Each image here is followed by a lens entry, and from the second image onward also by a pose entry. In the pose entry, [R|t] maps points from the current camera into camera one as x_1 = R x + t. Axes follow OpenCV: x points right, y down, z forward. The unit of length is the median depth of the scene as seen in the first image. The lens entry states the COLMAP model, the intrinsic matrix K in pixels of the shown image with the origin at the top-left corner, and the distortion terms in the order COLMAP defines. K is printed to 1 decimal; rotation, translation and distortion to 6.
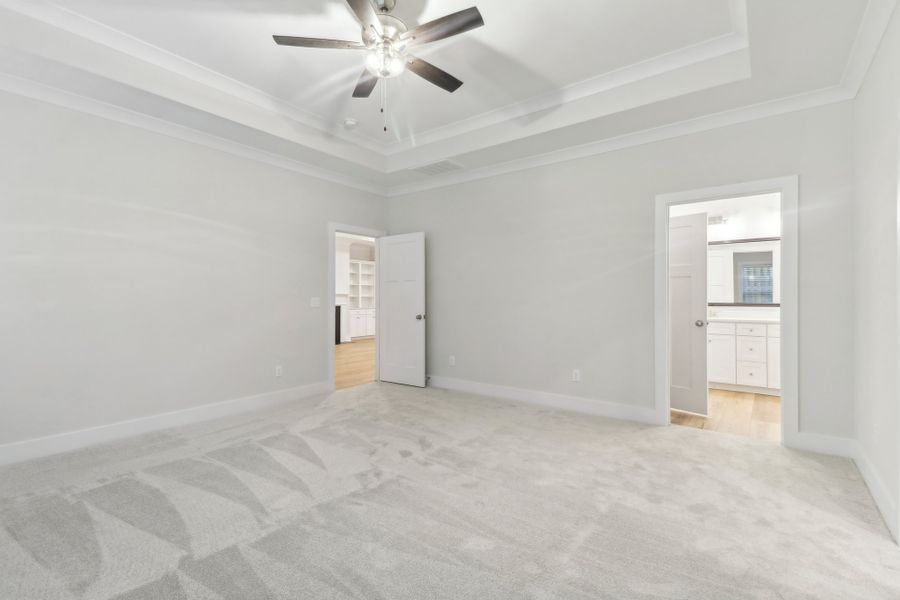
lens RADIAL K [[418.6, 0, 440.6], [0, 418.6, 297.7], [0, 0, 1]] dist [0.004086, -0.012336]
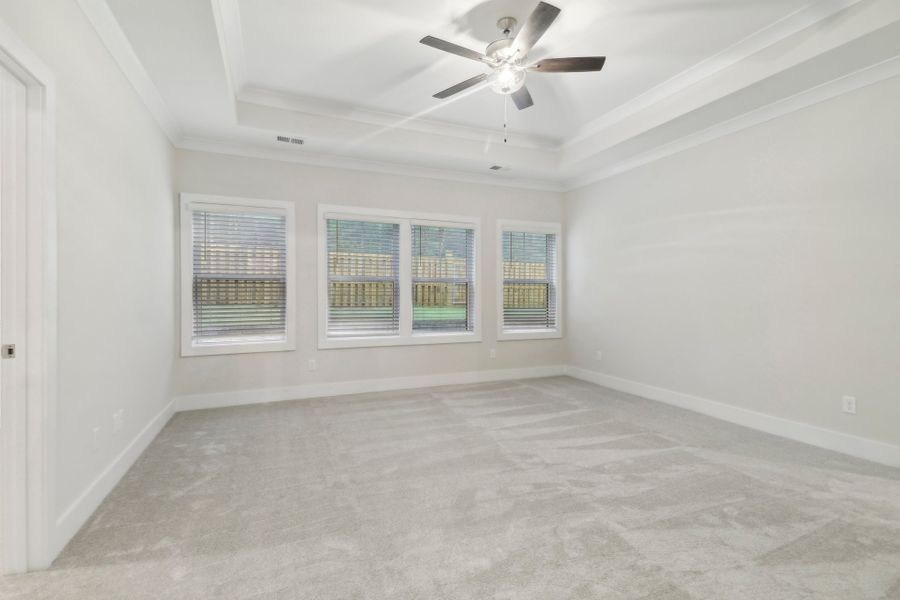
lens RADIAL K [[418.6, 0, 440.6], [0, 418.6, 297.7], [0, 0, 1]] dist [0.004086, -0.012336]
pose [[-0.533726, 0.006639, -0.845632, 0.717576], [0.004147, 0.999978, 0.005233, 0.006143], [0.845648, -0.000714, -0.533741, 1.160727]]
